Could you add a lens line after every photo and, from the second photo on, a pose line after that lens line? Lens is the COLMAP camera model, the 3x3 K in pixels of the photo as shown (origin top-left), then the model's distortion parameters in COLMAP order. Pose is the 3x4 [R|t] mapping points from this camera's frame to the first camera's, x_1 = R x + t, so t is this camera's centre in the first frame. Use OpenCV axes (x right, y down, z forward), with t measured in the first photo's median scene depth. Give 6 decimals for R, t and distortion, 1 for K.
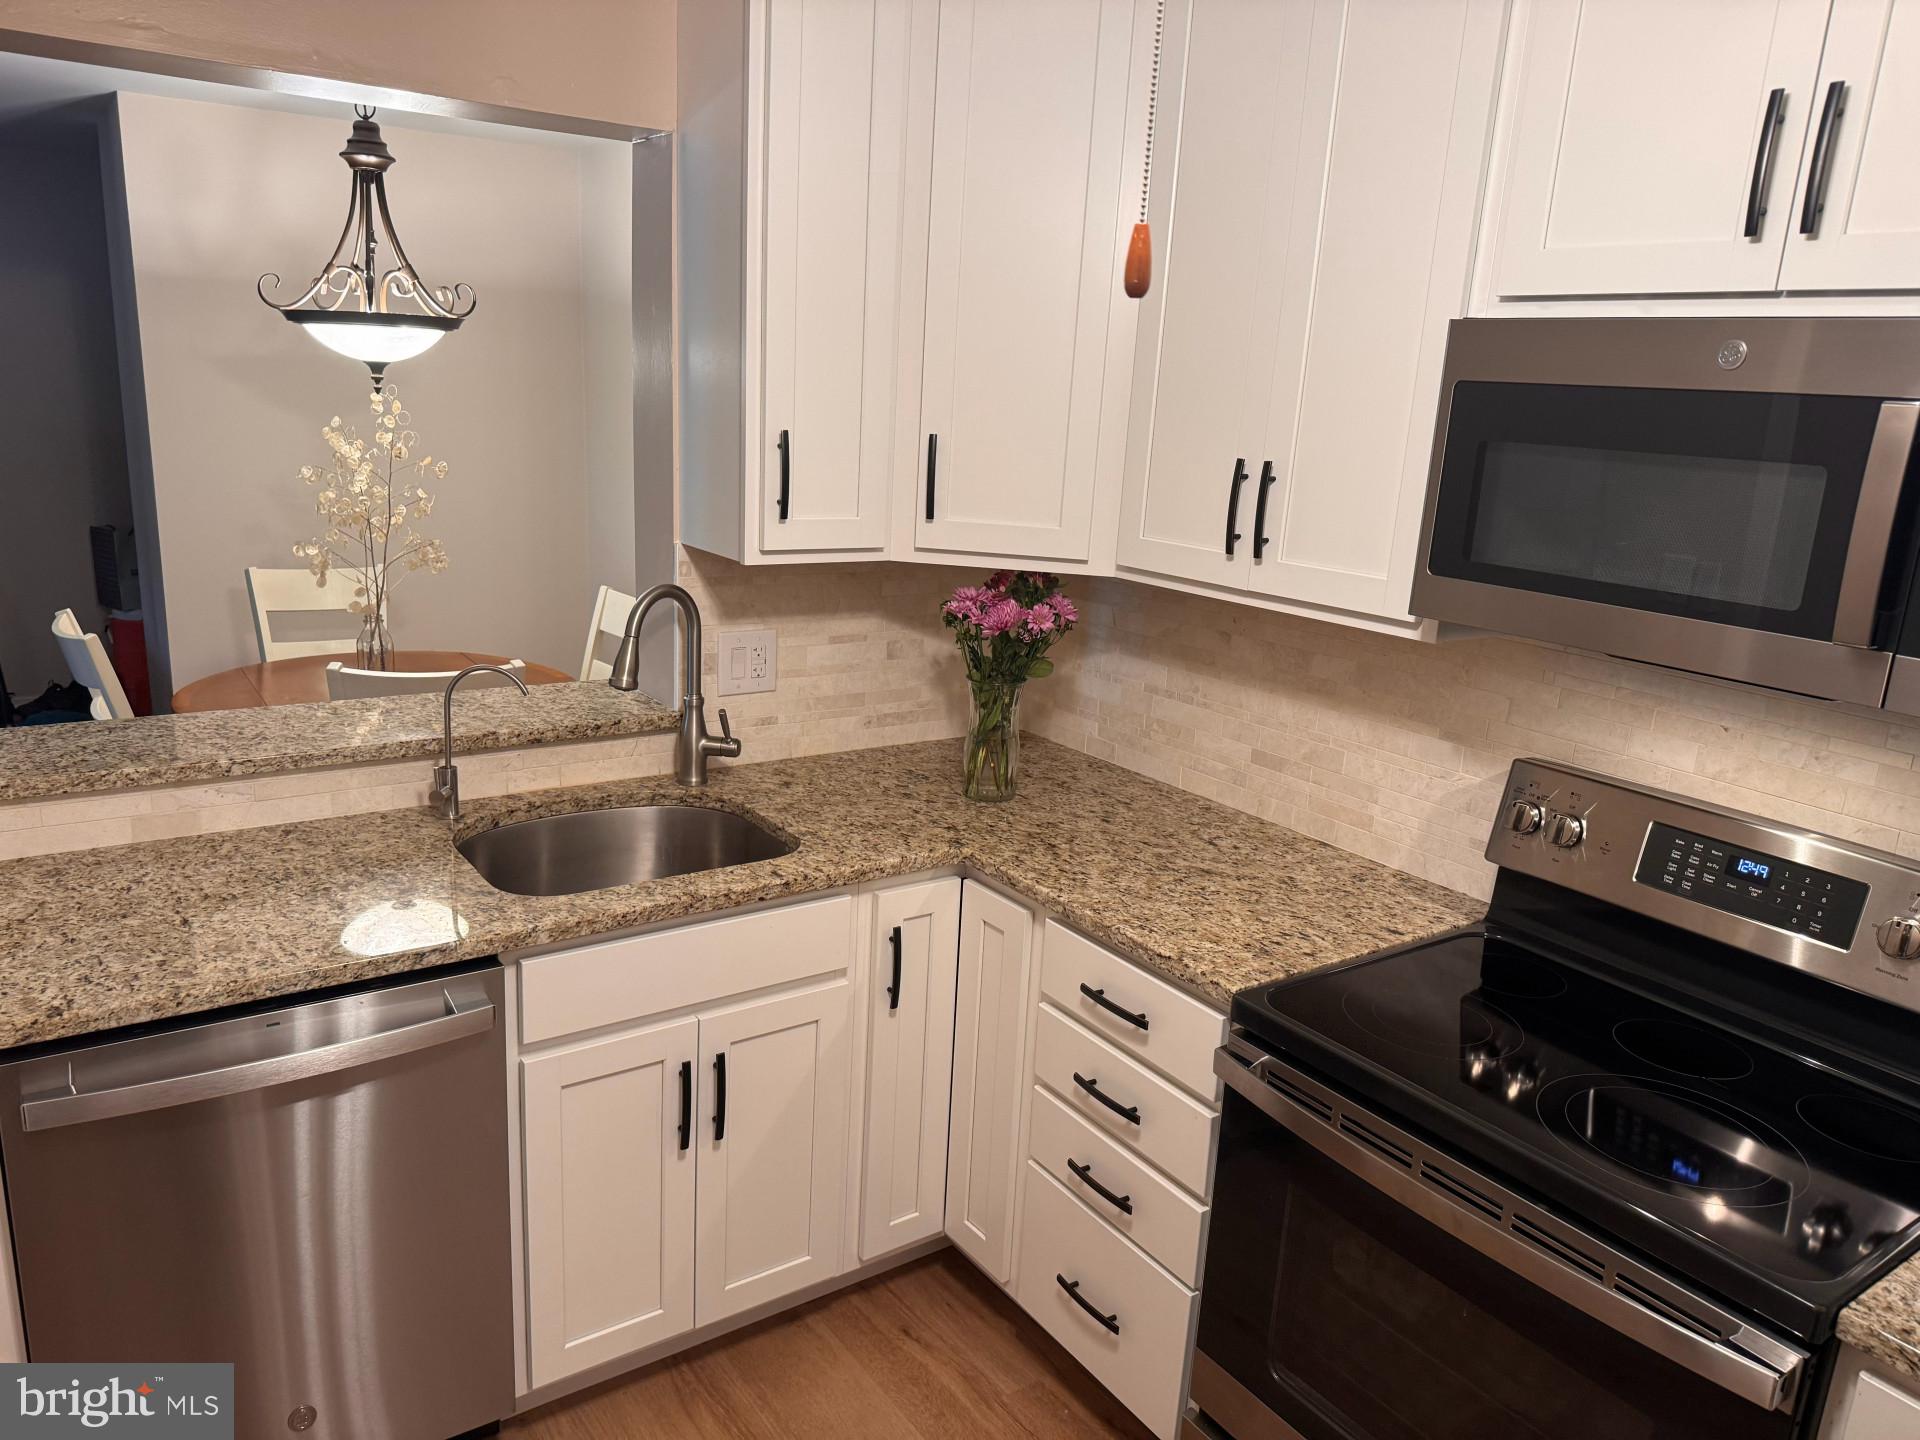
lens RADIAL K [[1345.7, 0, 965.6], [0, 1345.7, 704.4], [0, 0, 1]] dist [0.065963, -0.079015]
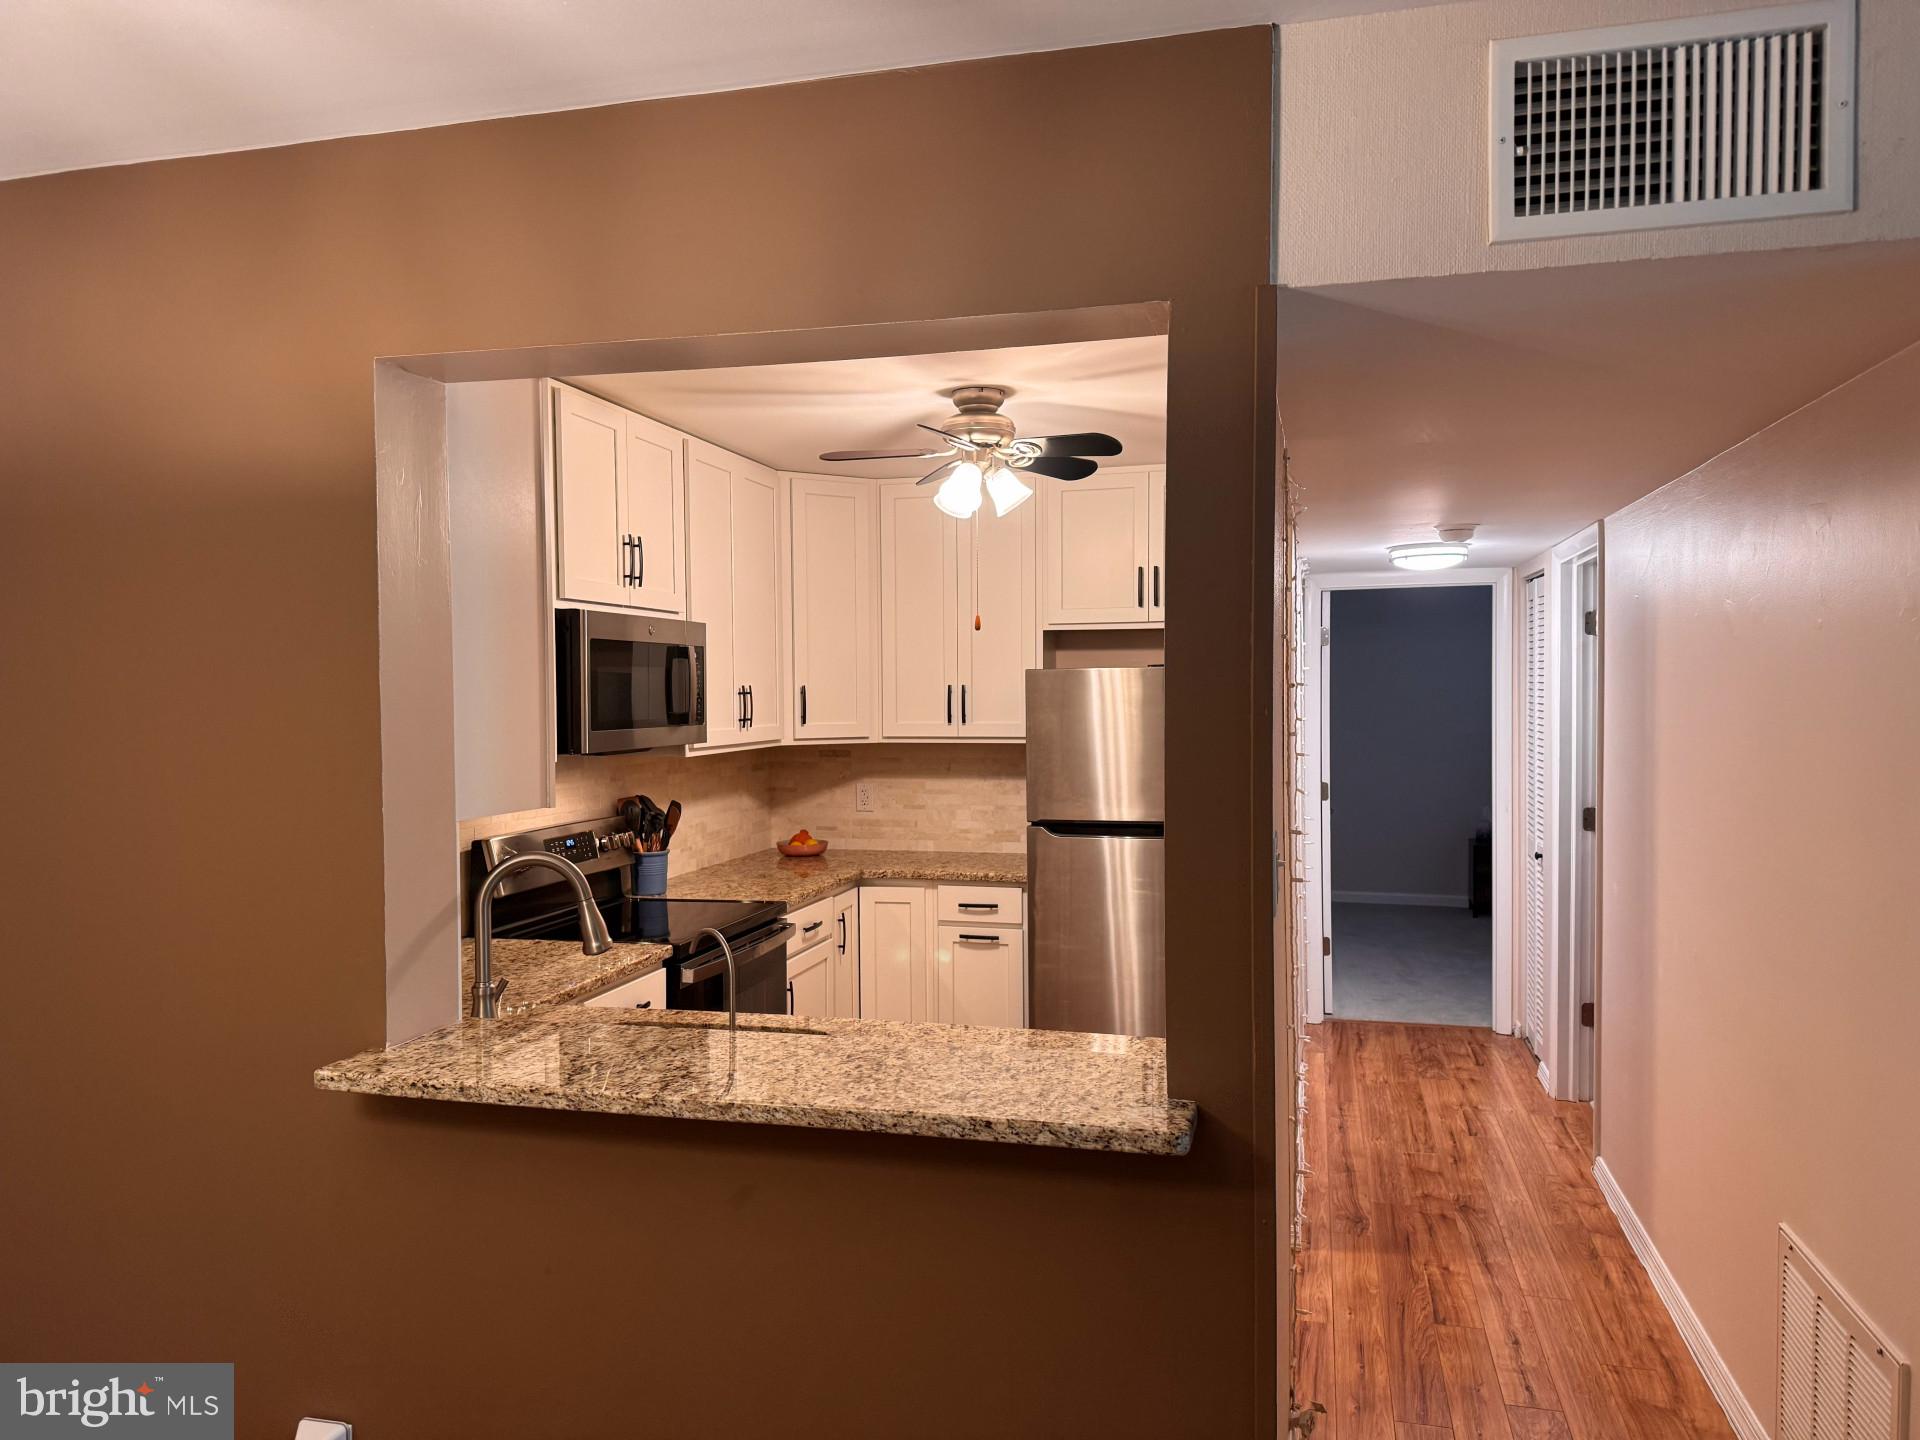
lens RADIAL K [[1345.7, 0, 960.8], [0, 1345.7, 740.5], [0, 0, 1]] dist [0.065963, -0.079015]
pose [[-0.653347, -0.075792, 0.753255, -1.301609], [0.151885, 0.961624, 0.228497, -0.389504], [-0.741666, 0.263696, -0.616763, 1.560268]]
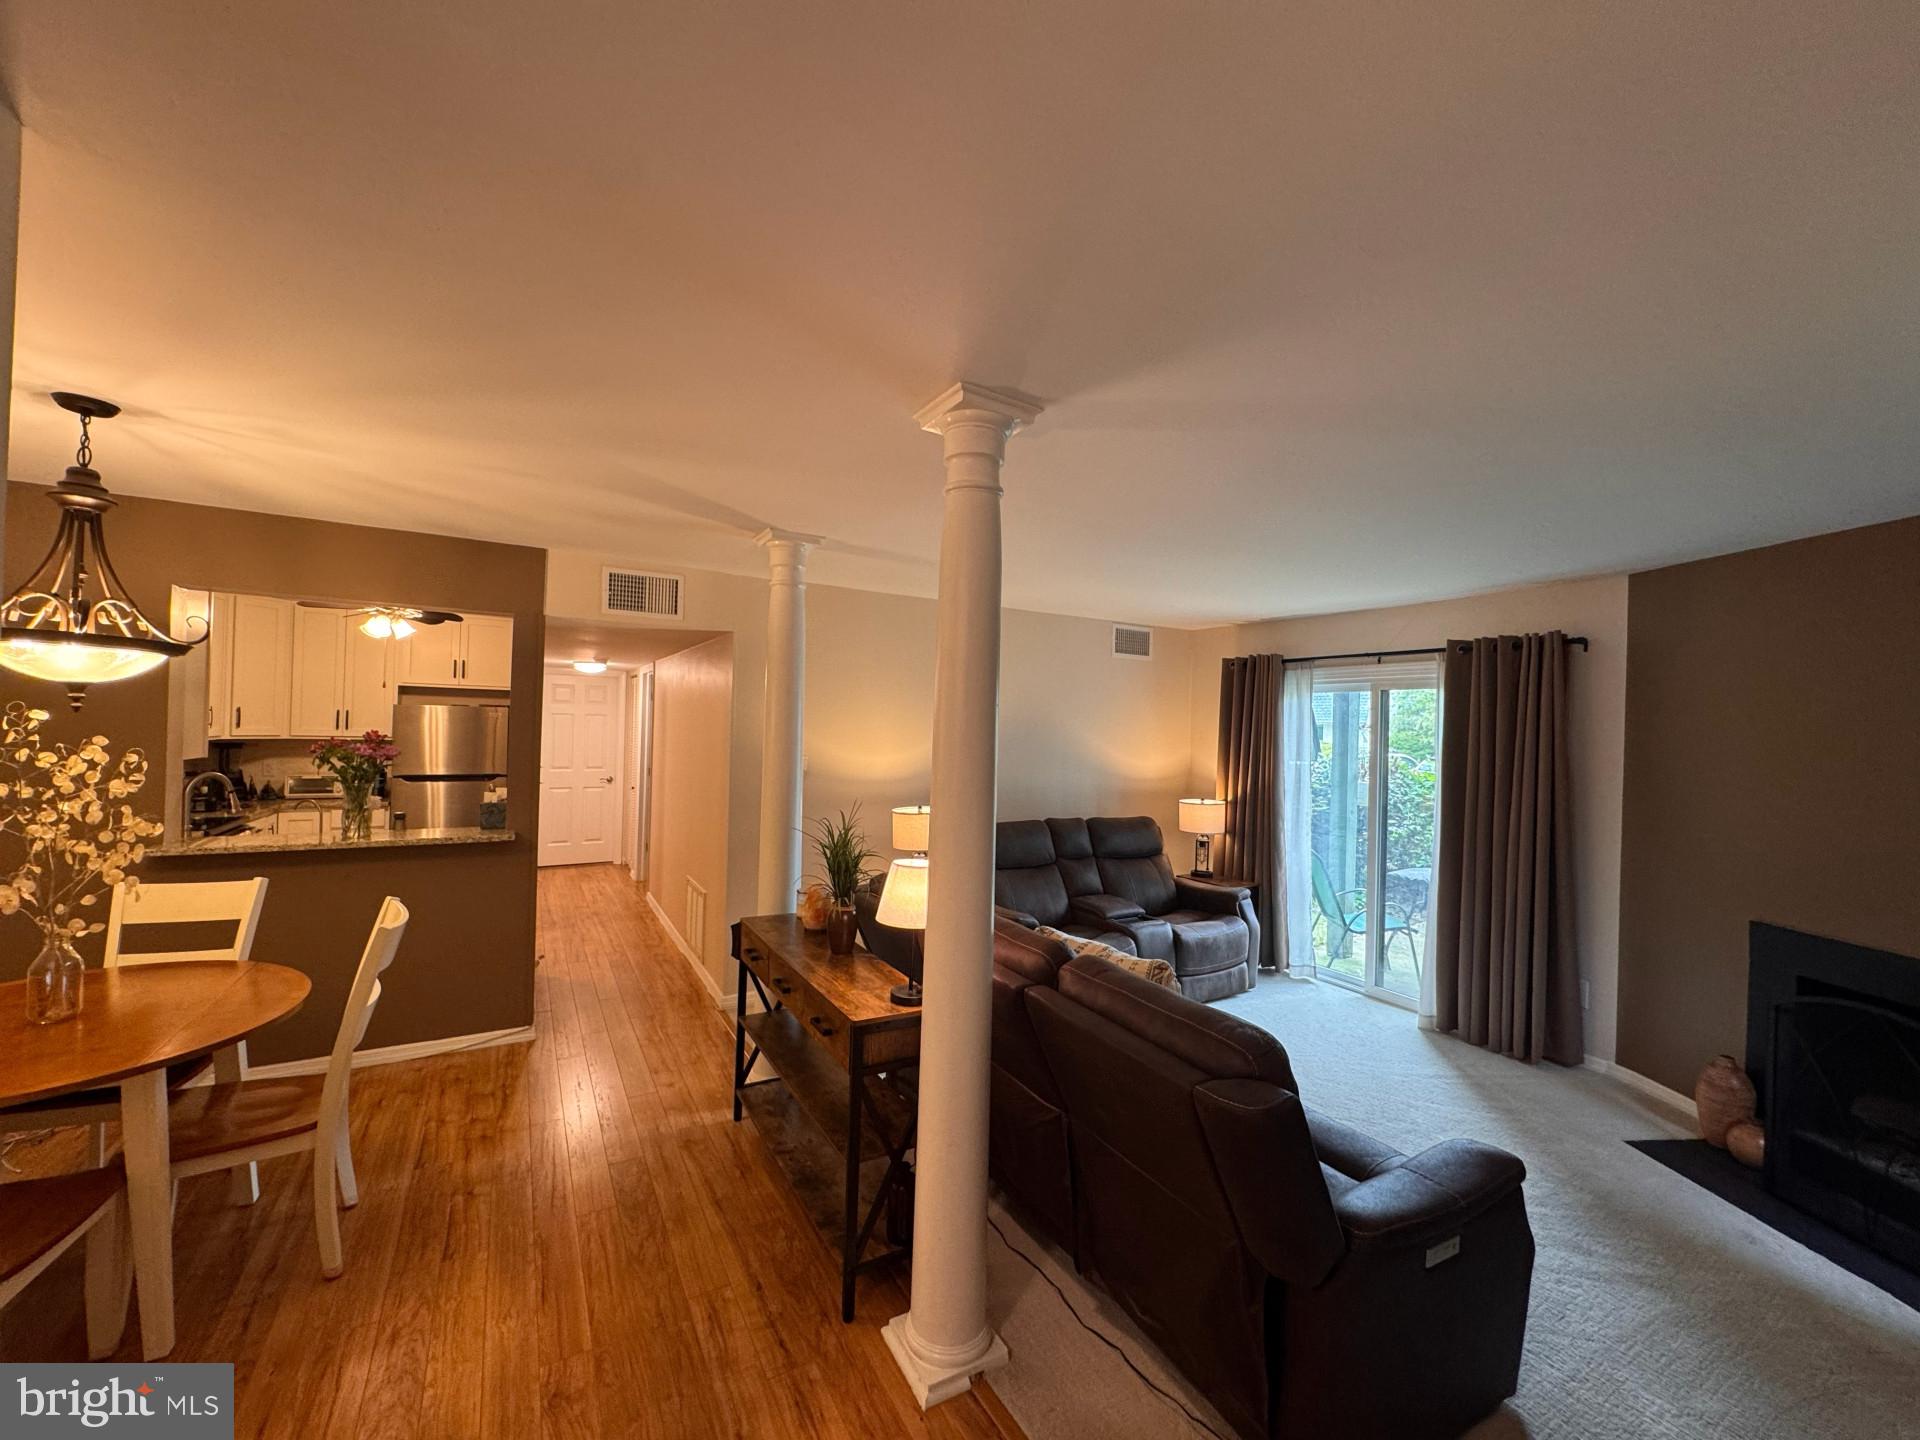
lens RADIAL K [[769.0, 0, 948.1], [0, 769.0, 720.5], [0, 0, 1]] dist [0.008492, -0.002234]
pose [[-0.992381, -0.078396, 0.095044, -1.889092], [-0.054506, 0.971195, 0.231969, -0.658762], [-0.110492, 0.225021, -0.968069, 2.501235]]
